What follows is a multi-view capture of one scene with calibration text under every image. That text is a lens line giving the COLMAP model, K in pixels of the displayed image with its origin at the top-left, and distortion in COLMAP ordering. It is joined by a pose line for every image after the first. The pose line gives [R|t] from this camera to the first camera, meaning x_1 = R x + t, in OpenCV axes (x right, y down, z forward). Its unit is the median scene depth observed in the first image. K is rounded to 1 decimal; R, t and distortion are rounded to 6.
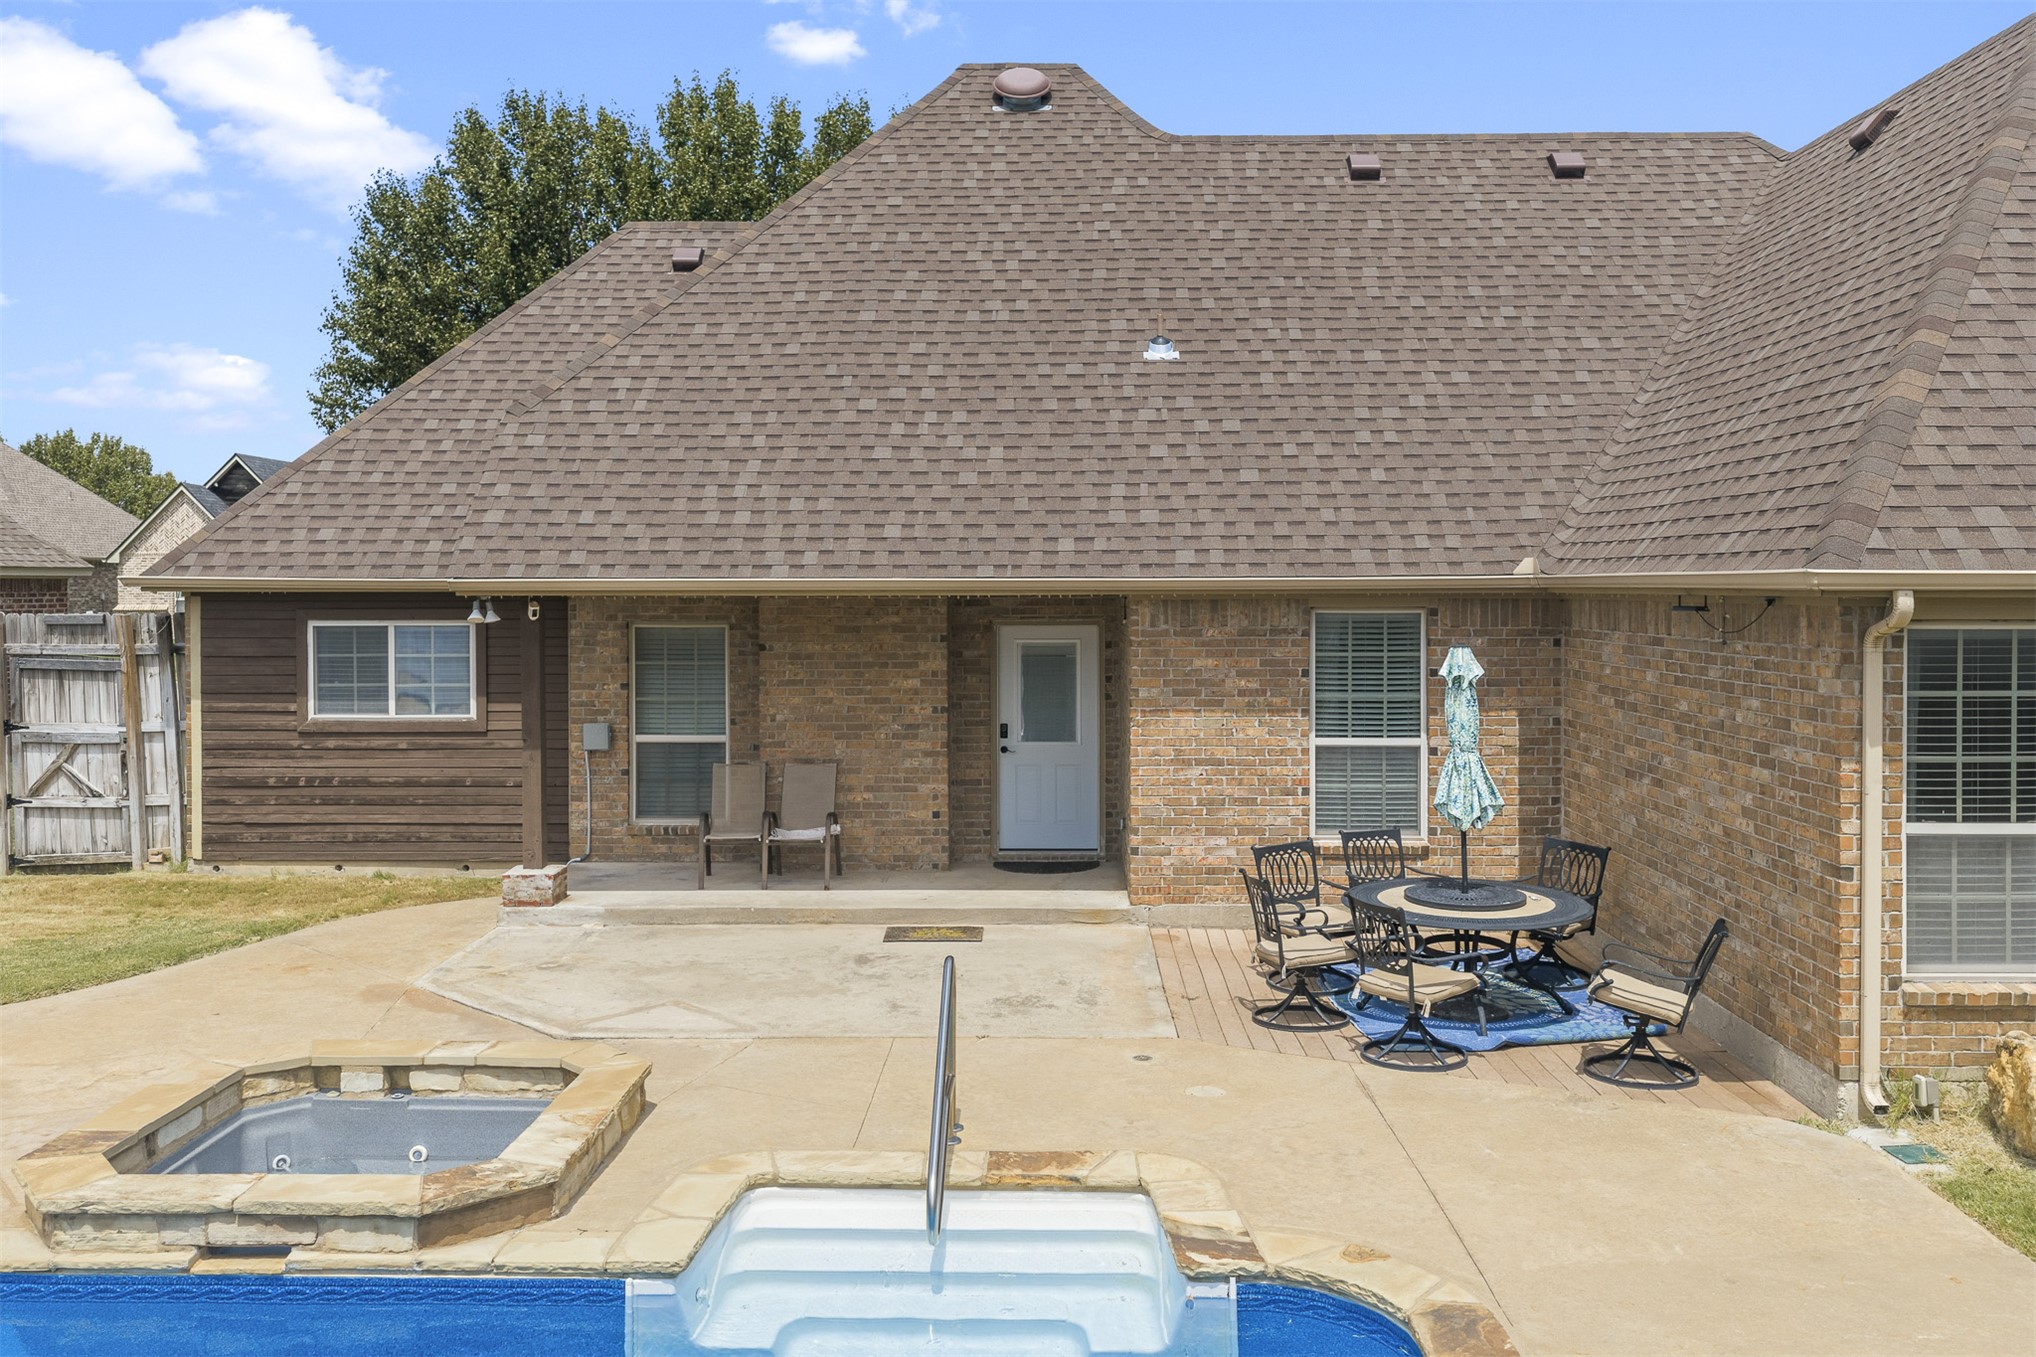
lens RADIAL K [[1709.5, 0, 1030.1], [0, 1709.5, 598.5], [0, 0, 1]] dist [0.008351, -0.006749]
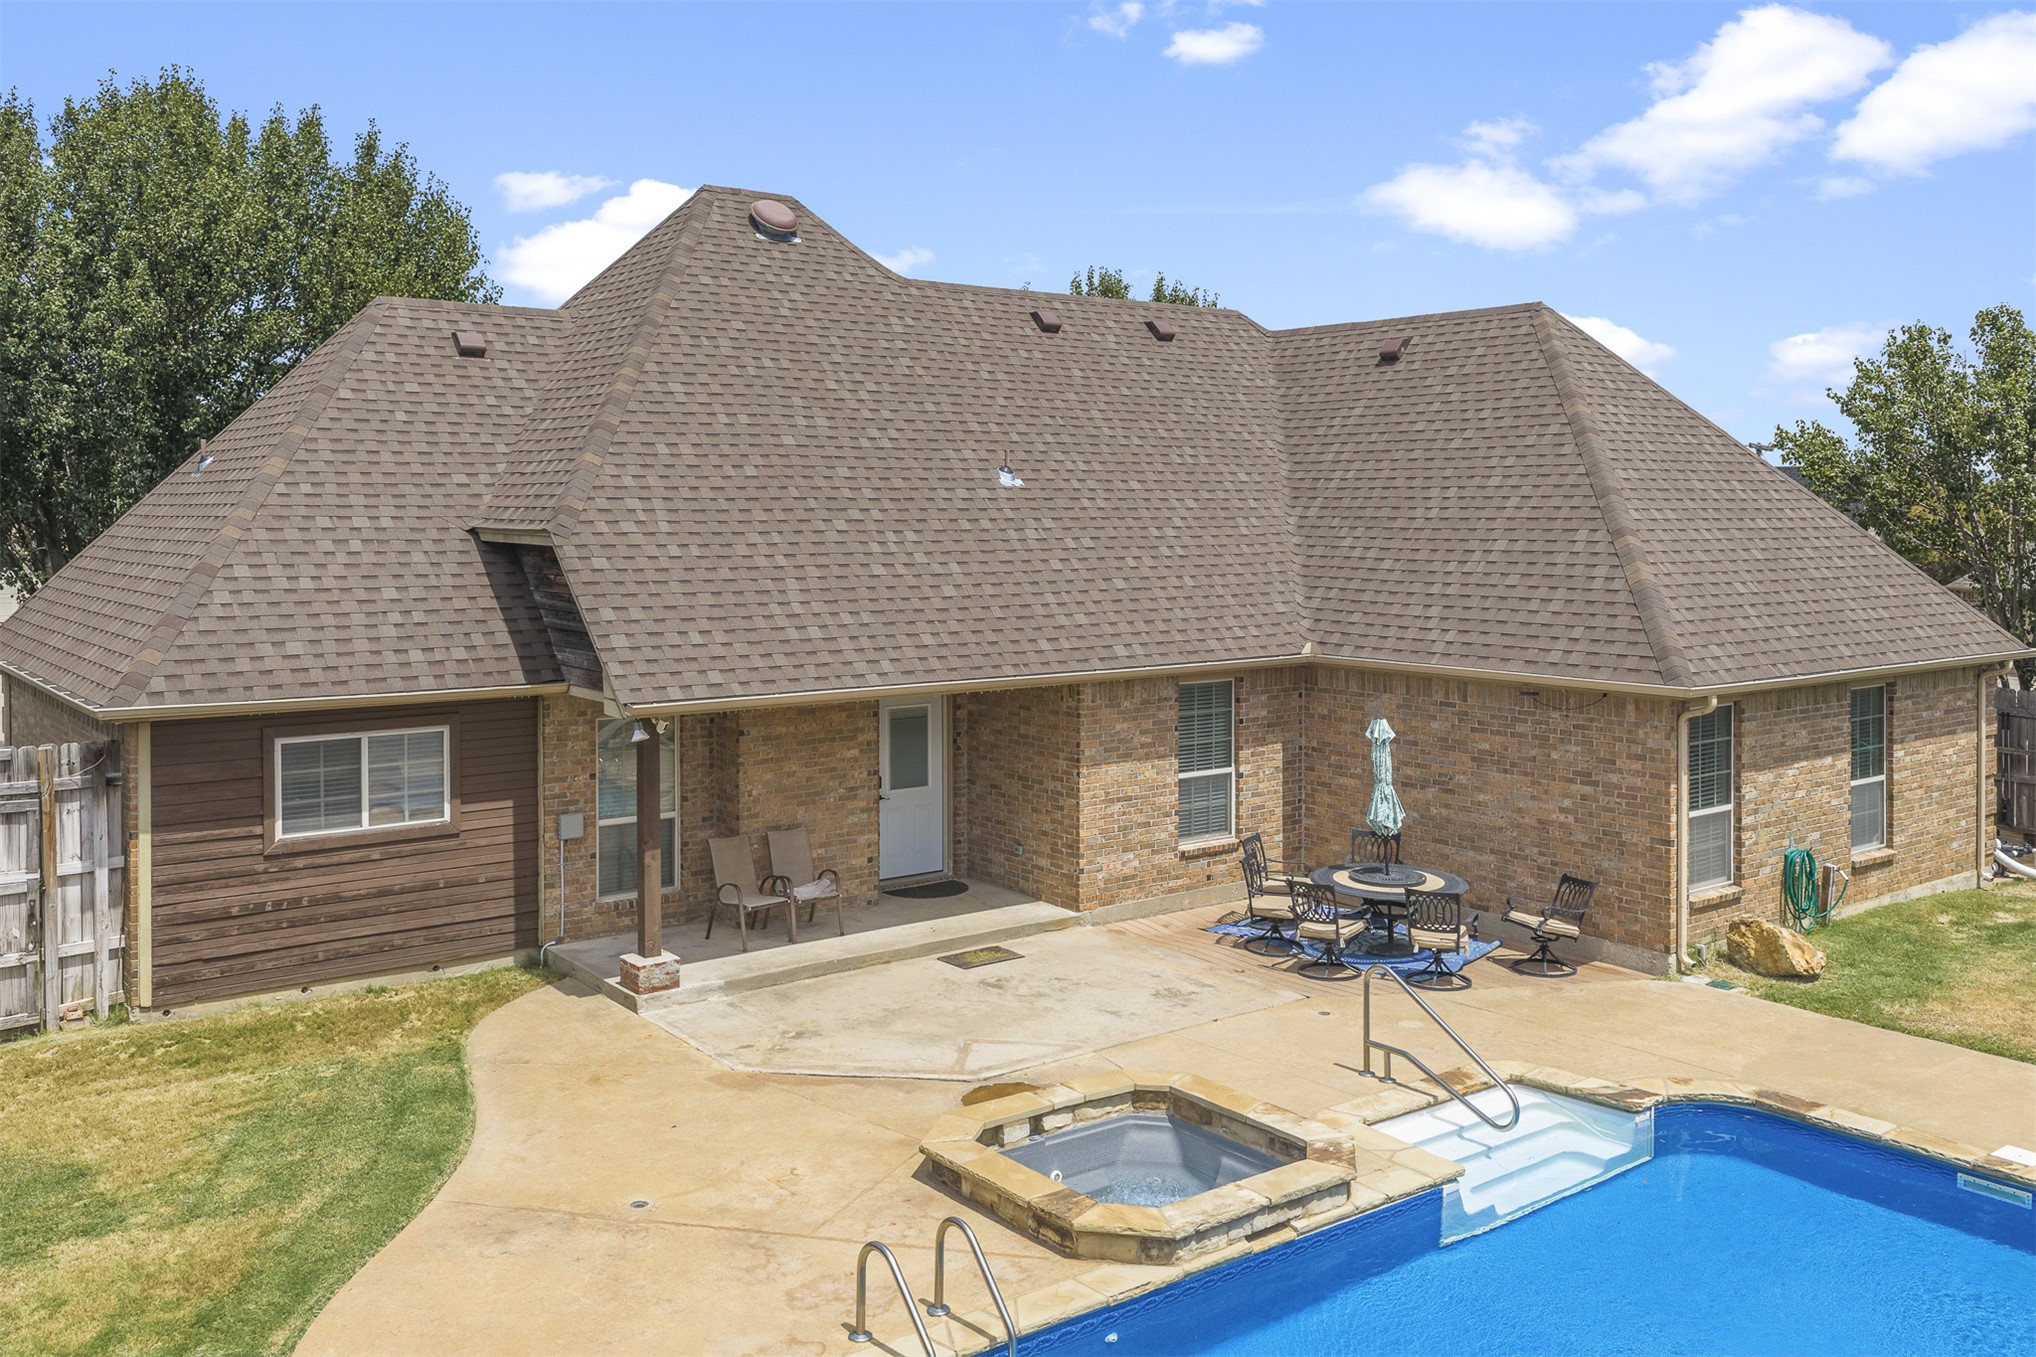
lens RADIAL K [[1732.4, 0, 1018.8], [0, 1732.4, 518.4], [0, 0, 1]] dist [0.012013, -0.008141]
pose [[0.782596, -0.002366, 0.622525, -0.709208], [0.003234, 0.999995, -0.000265, -0.110656], [-0.622521, 0.002221, 0.782600, -0.026889]]
